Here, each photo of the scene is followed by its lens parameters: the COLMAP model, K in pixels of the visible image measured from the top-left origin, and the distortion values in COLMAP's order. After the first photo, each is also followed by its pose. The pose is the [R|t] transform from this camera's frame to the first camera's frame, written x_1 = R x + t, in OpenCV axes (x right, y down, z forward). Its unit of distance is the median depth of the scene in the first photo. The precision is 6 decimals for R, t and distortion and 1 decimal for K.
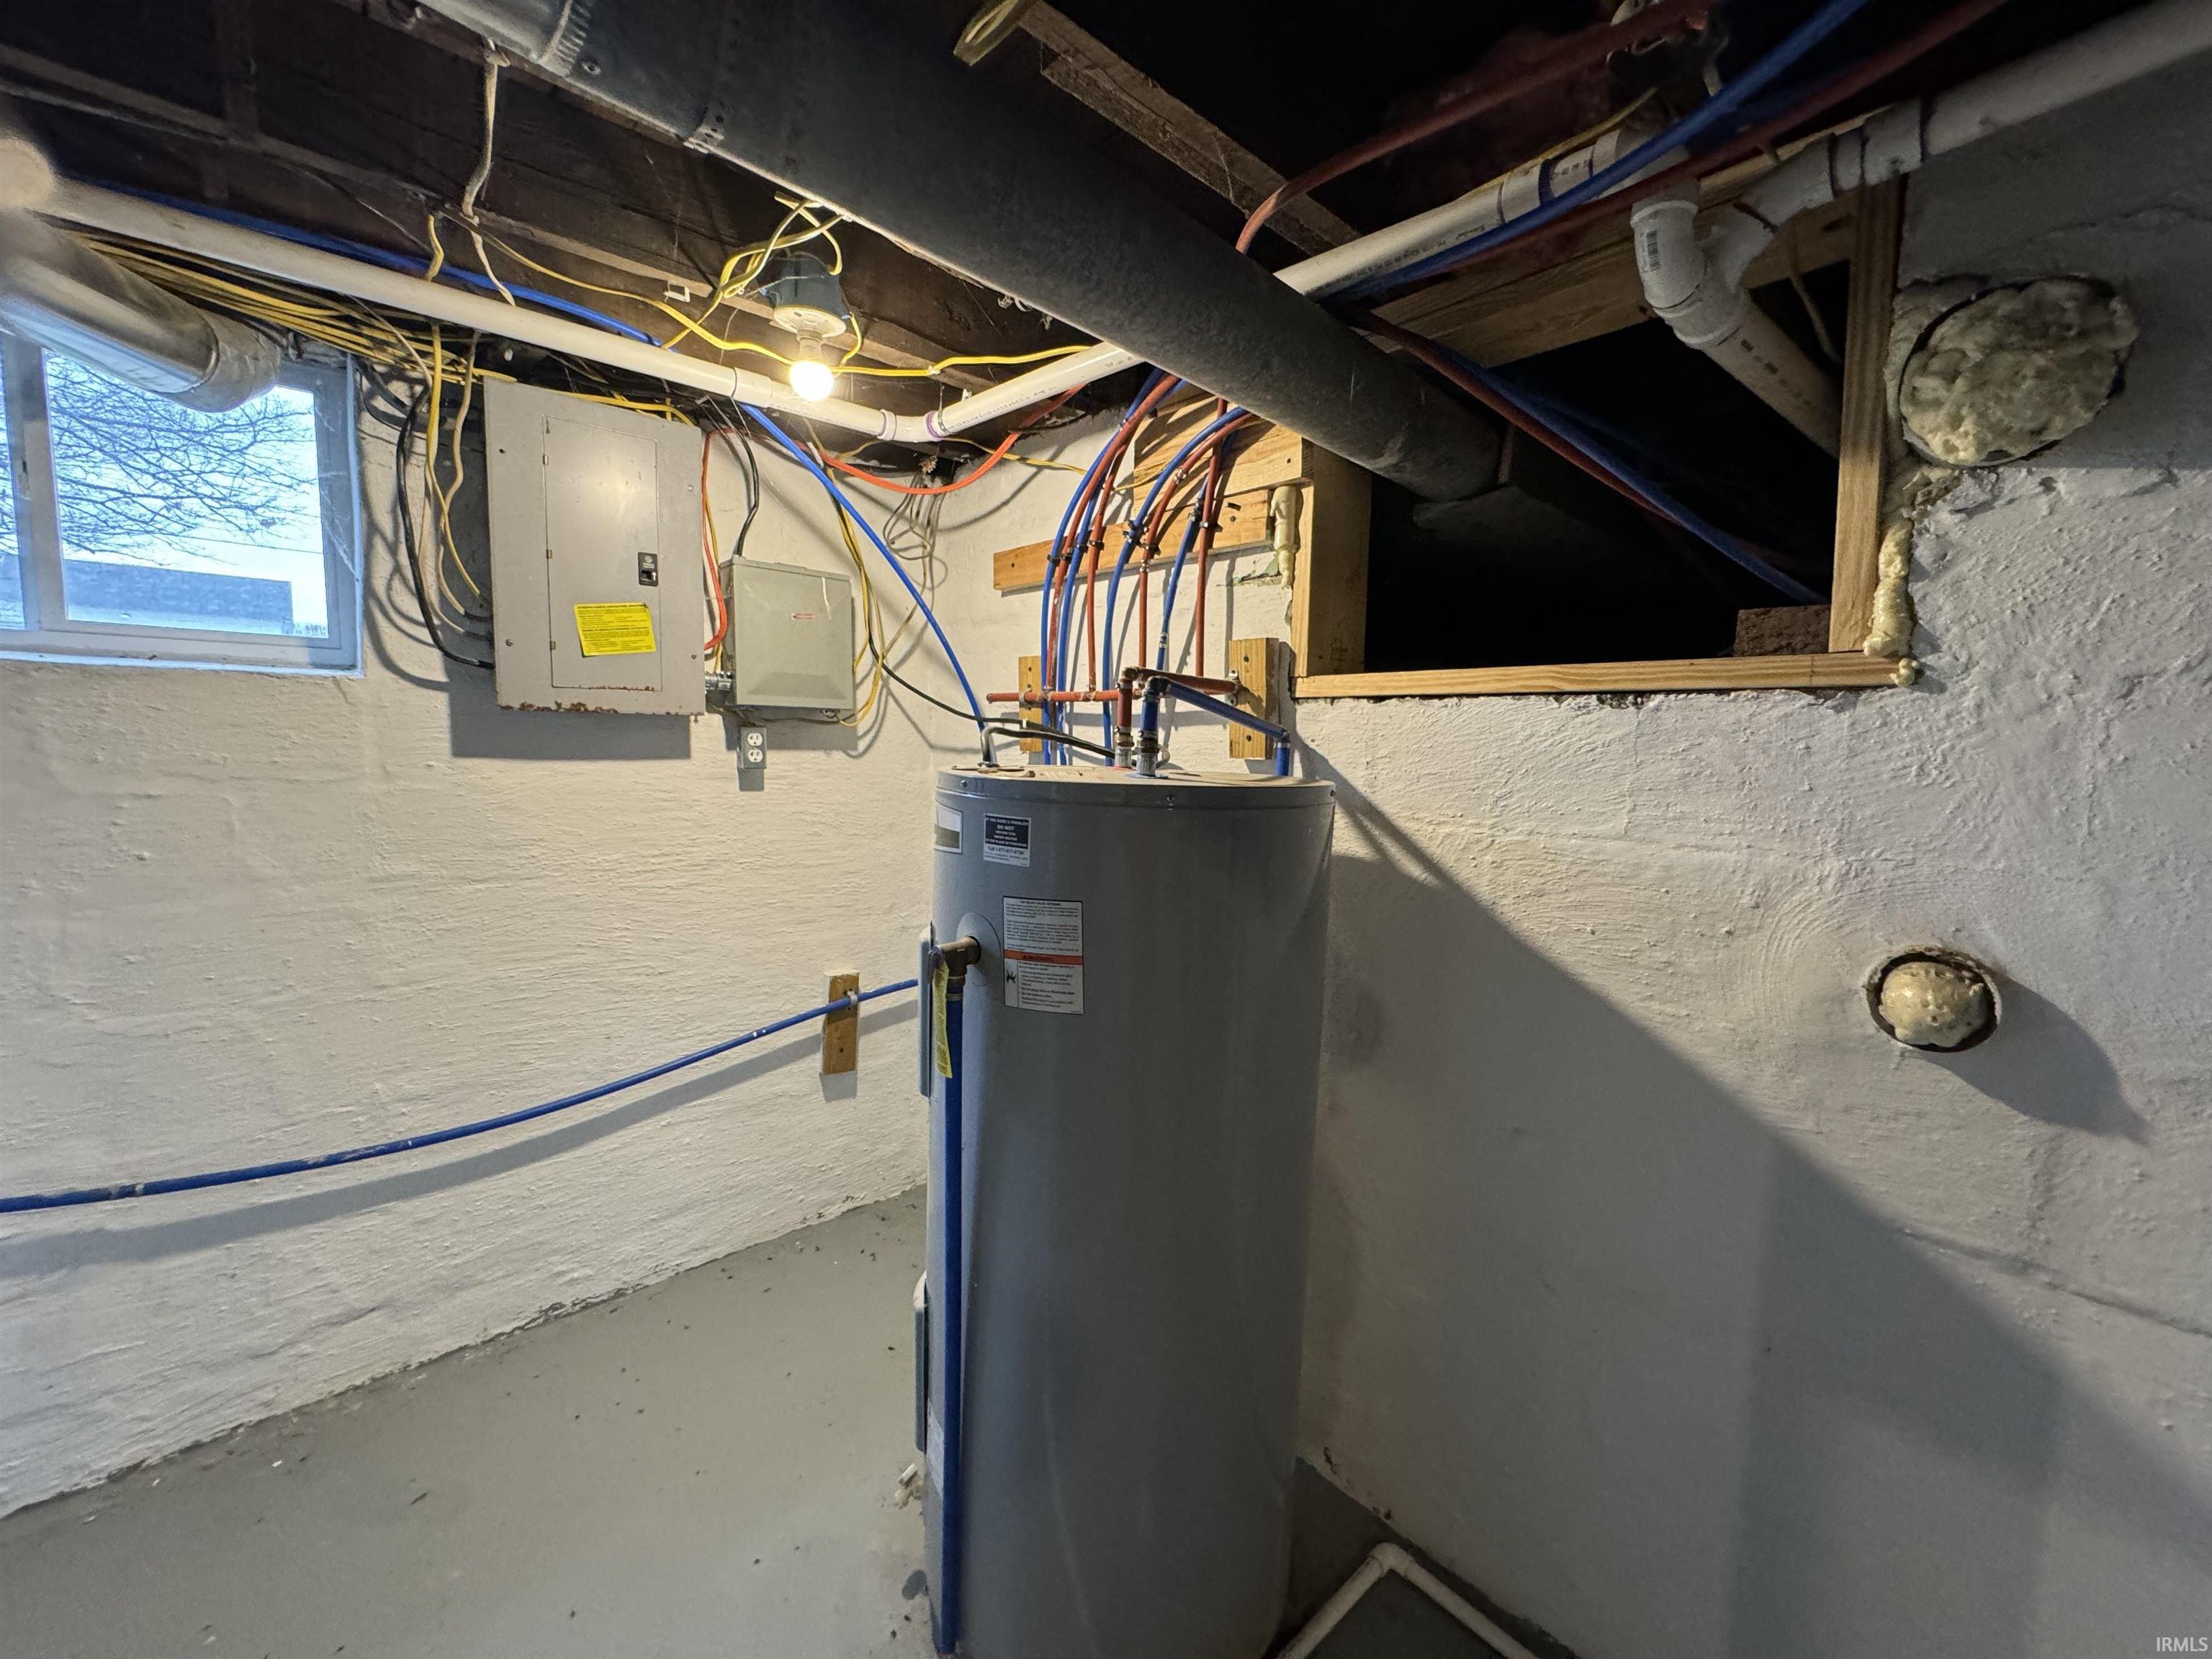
lens RADIAL K [[884.5, 0, 1112.5], [0, 884.5, 829.1], [0, 0, 1]] dist [-0.001347, 0.000291]
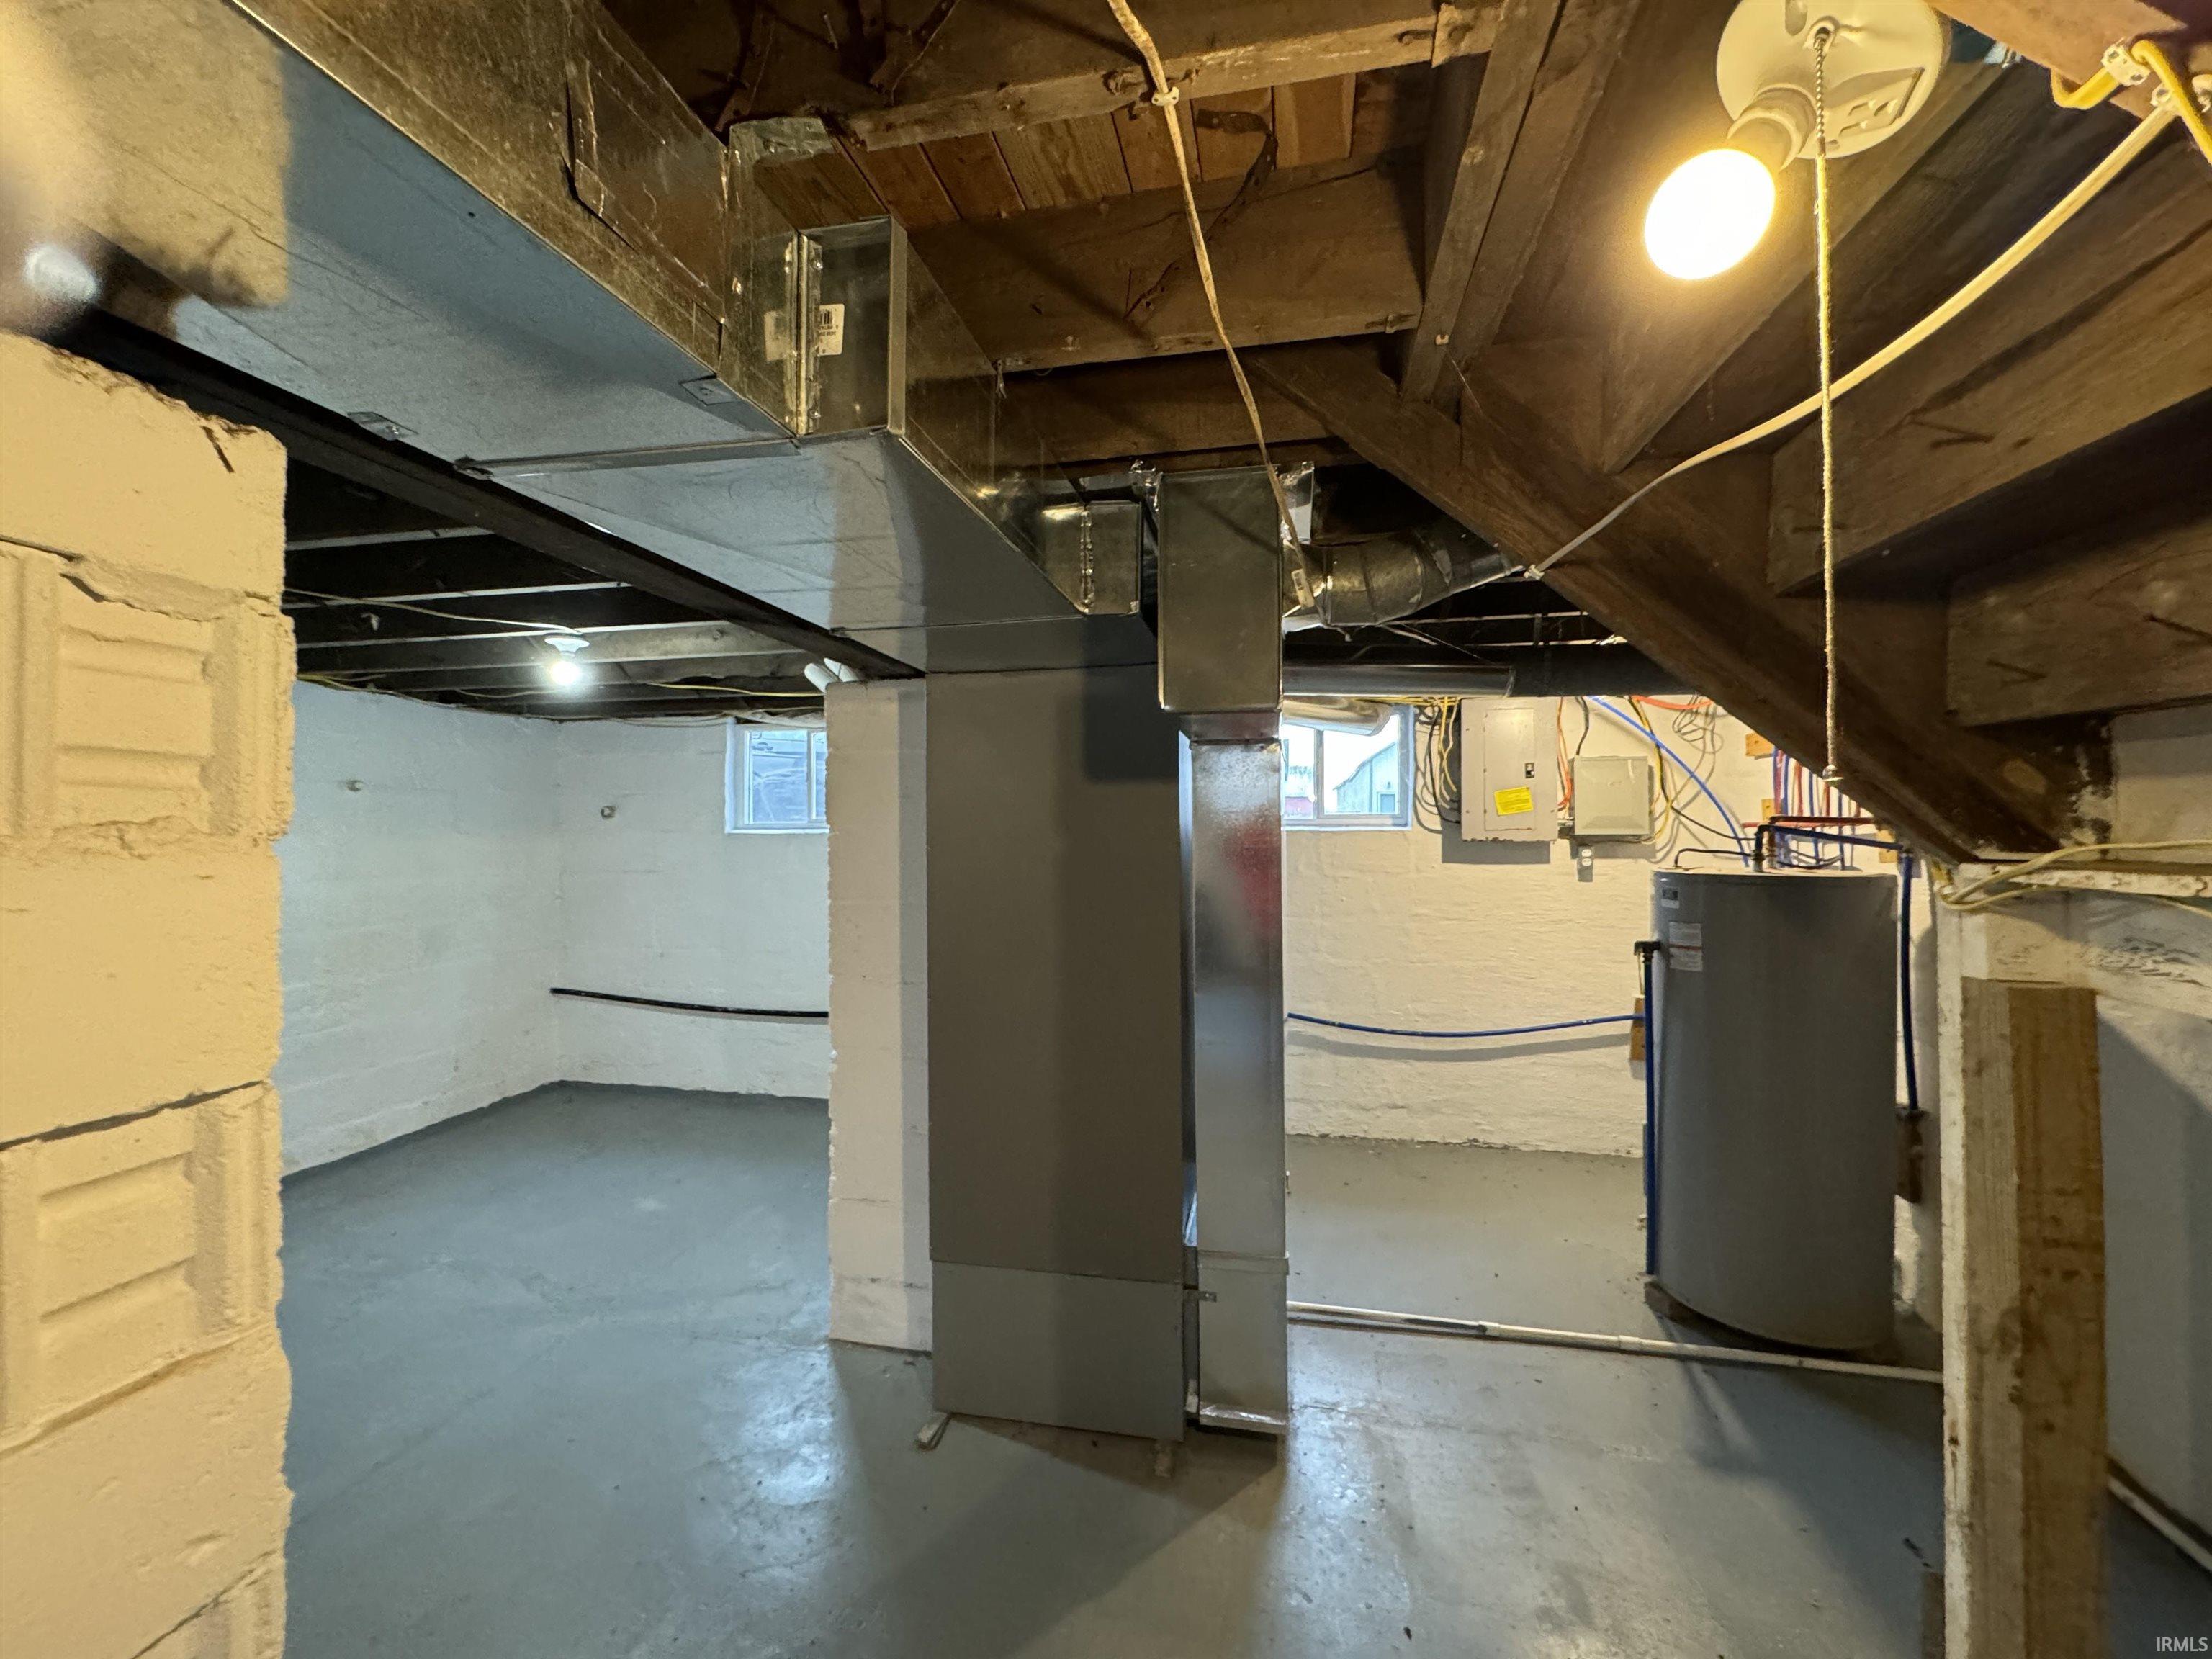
lens RADIAL K [[884.5, 0, 1102.3], [0, 884.5, 831.1], [0, 0, 1]] dist [-0.001347, 0.000291]
pose [[0.589858, -0.029638, -0.806963, 0.536066], [-0.065008, 0.994340, -0.084038, 0.079854], [0.804886, 0.102029, 0.584593, -0.974738]]
